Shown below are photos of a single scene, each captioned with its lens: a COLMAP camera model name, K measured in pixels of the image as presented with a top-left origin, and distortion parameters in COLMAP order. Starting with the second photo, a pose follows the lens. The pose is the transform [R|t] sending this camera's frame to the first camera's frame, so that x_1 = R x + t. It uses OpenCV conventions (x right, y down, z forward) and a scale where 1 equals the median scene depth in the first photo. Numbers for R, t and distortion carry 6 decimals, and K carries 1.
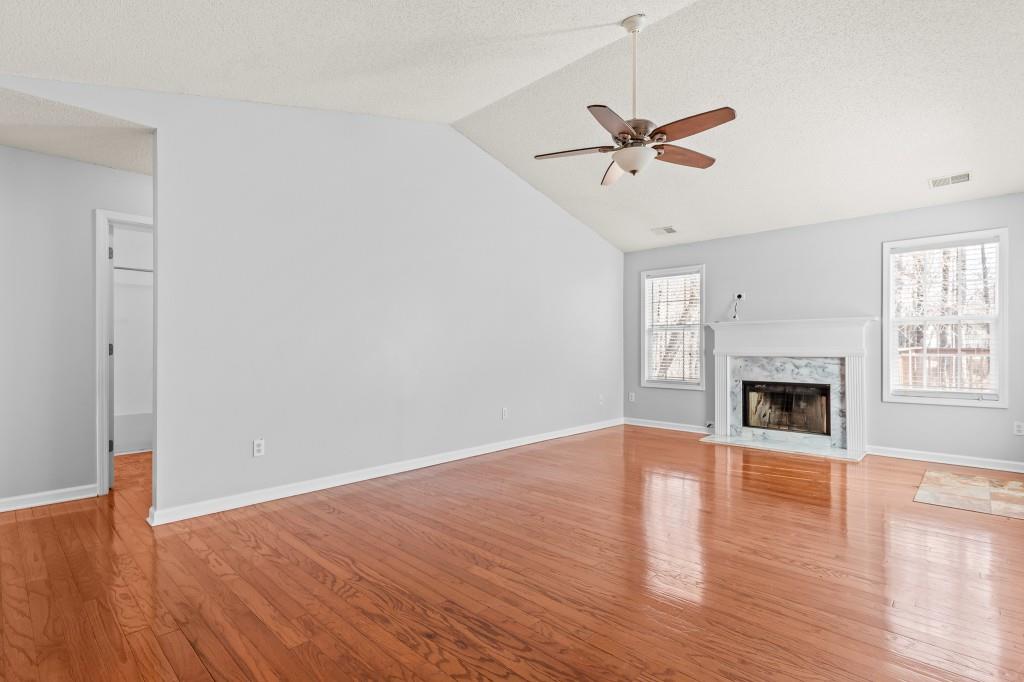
lens RADIAL K [[493.5, 0, 511.4], [0, 493.5, 339.0], [0, 0, 1]] dist [0.002565, 0.000031]
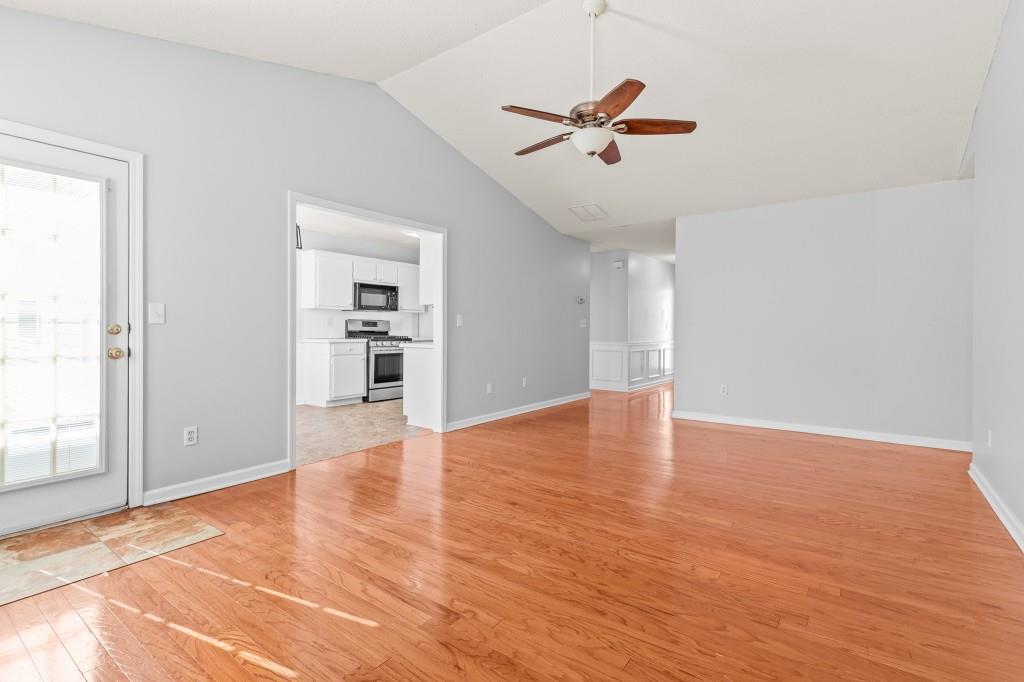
lens RADIAL K [[471.9, 0, 521.5], [0, 471.9, 332.9], [0, 0, 1]] dist [0.011111, -0.000351]
pose [[-0.988795, 0.000423, -0.149280, 0.474060], [0.001921, 0.999949, -0.009892, 0.035011], [0.149268, -0.010068, -0.988746, 1.727384]]
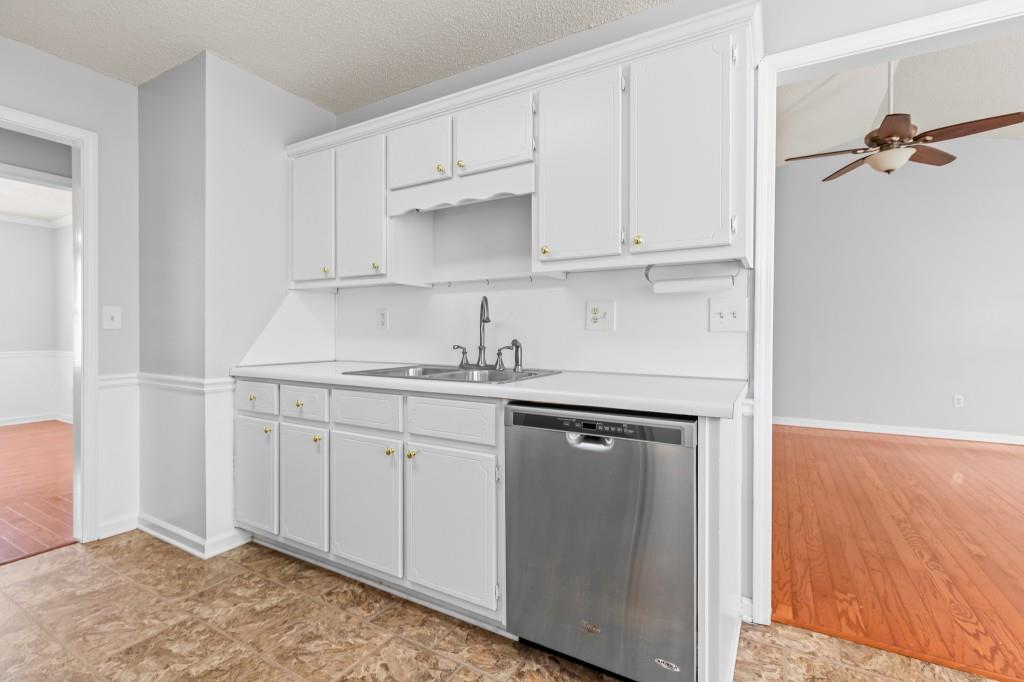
lens RADIAL K [[461.7, 0, 527.4], [0, 461.7, 336.2], [0, 0, 1]] dist [0.003154, 0.000127]
pose [[0.260915, 0.013396, -0.965269, 0.924864], [0.016703, 0.999691, 0.018388, -0.006146], [0.965217, -0.020920, 0.260611, -0.041864]]
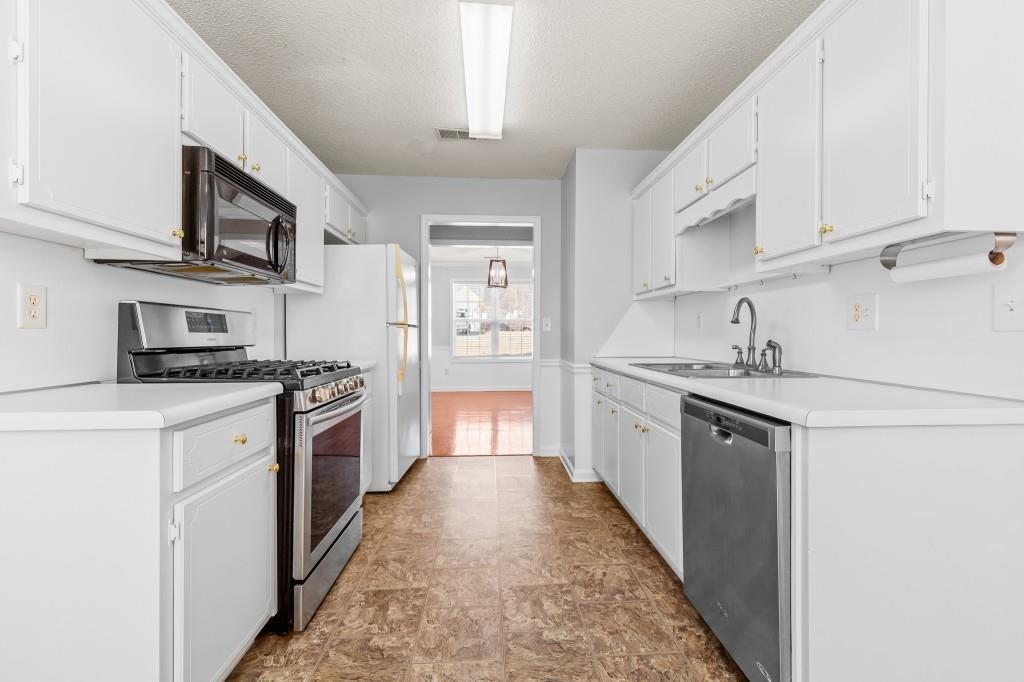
lens RADIAL K [[461.7, 0, 522.6], [0, 461.7, 336.0], [0, 0, 1]] dist [0.003154, 0.000127]
pose [[-0.659767, 0.008950, -0.751417, 0.991518], [0.018651, 0.999816, -0.004468, 0.000436], [0.751239, -0.016963, -0.659813, 0.244583]]
